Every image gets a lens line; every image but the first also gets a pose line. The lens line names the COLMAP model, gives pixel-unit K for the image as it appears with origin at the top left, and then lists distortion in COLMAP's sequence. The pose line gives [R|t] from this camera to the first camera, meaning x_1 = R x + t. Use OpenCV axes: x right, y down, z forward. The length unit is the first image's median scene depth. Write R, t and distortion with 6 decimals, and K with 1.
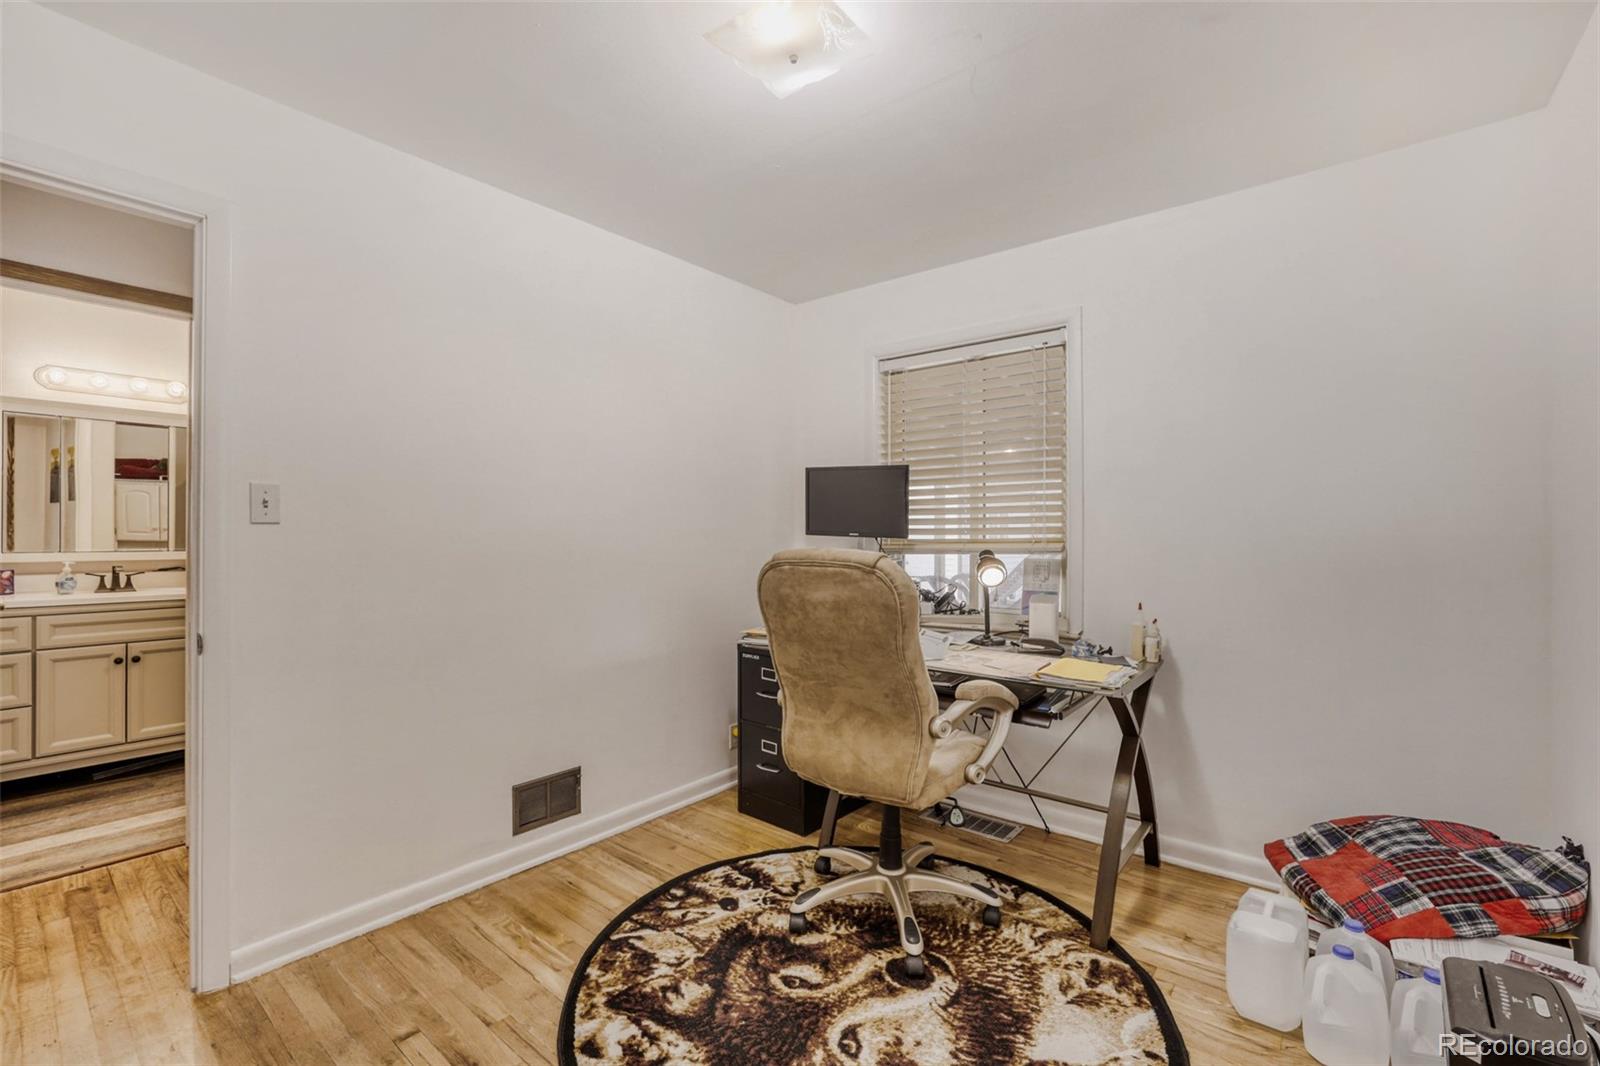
lens RADIAL K [[692.5, 0, 792.5], [0, 692.5, 529.9], [0, 0, 1]] dist [-0.036501, 0.013000]
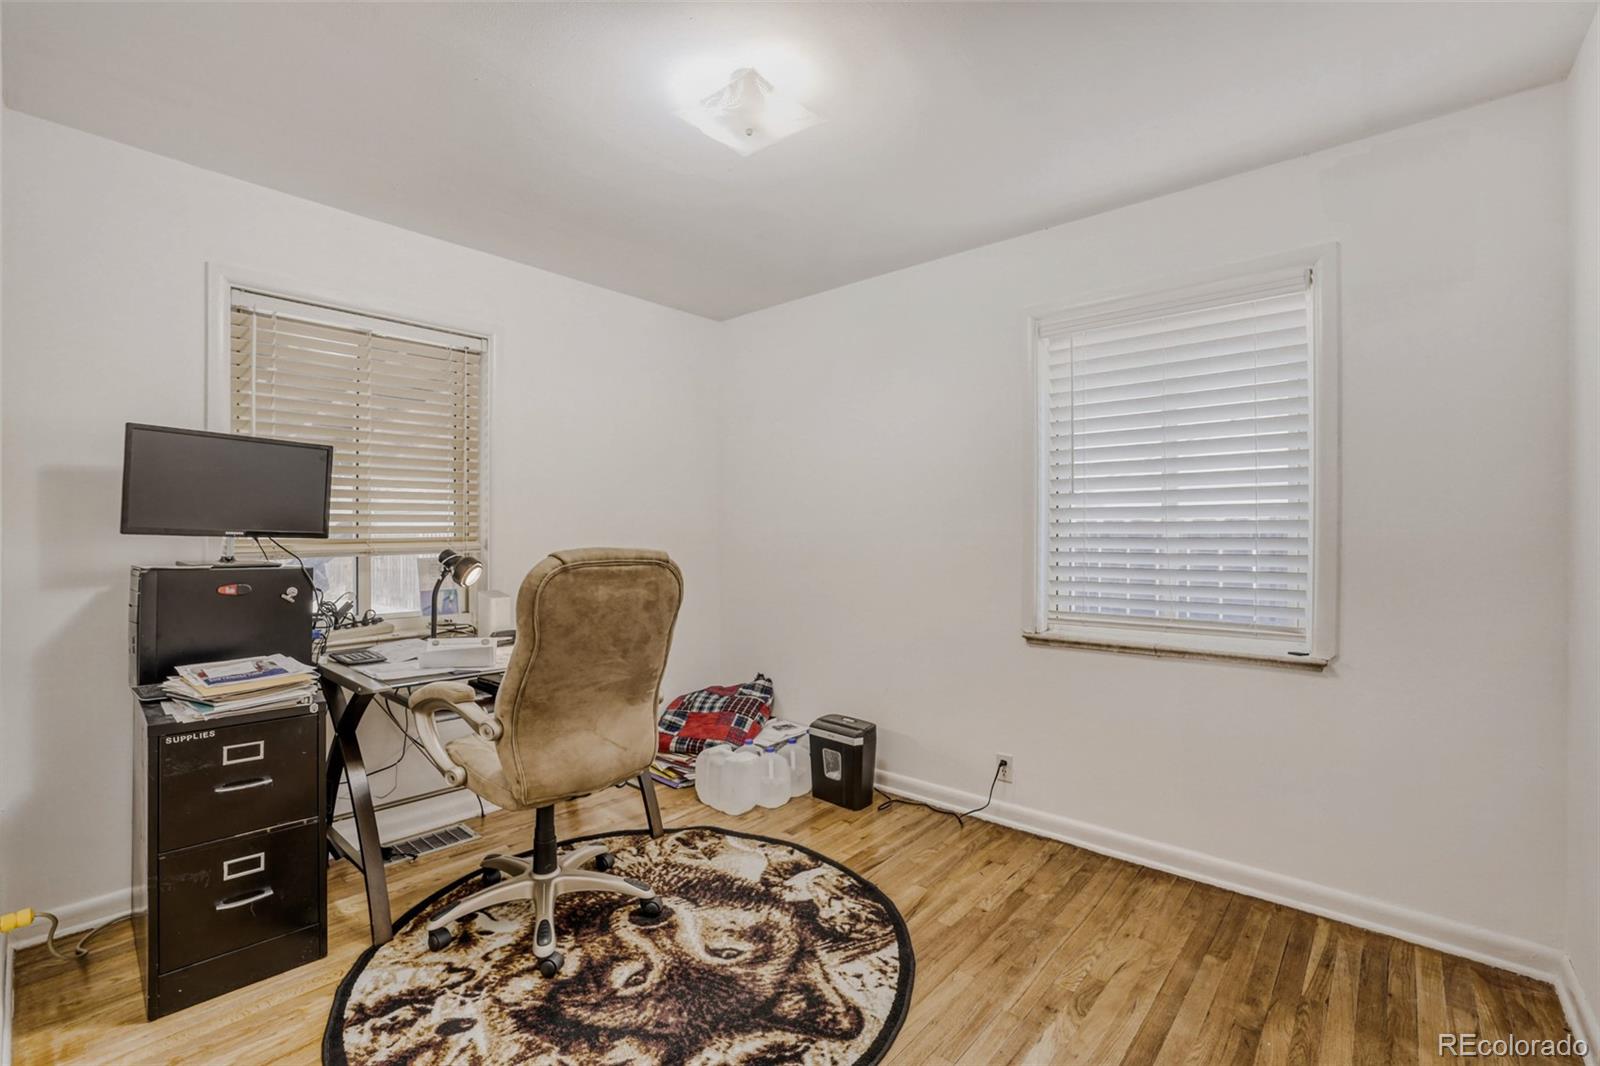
lens RADIAL K [[692.5, 0, 786.3], [0, 692.5, 533.0], [0, 0, 1]] dist [-0.036501, 0.013000]
pose [[0.053833, -0.000007, 0.998550, -0.914114], [-0.005462, 0.999985, 0.000301, 0.004336], [-0.998535, -0.005470, 0.053832, 0.675969]]
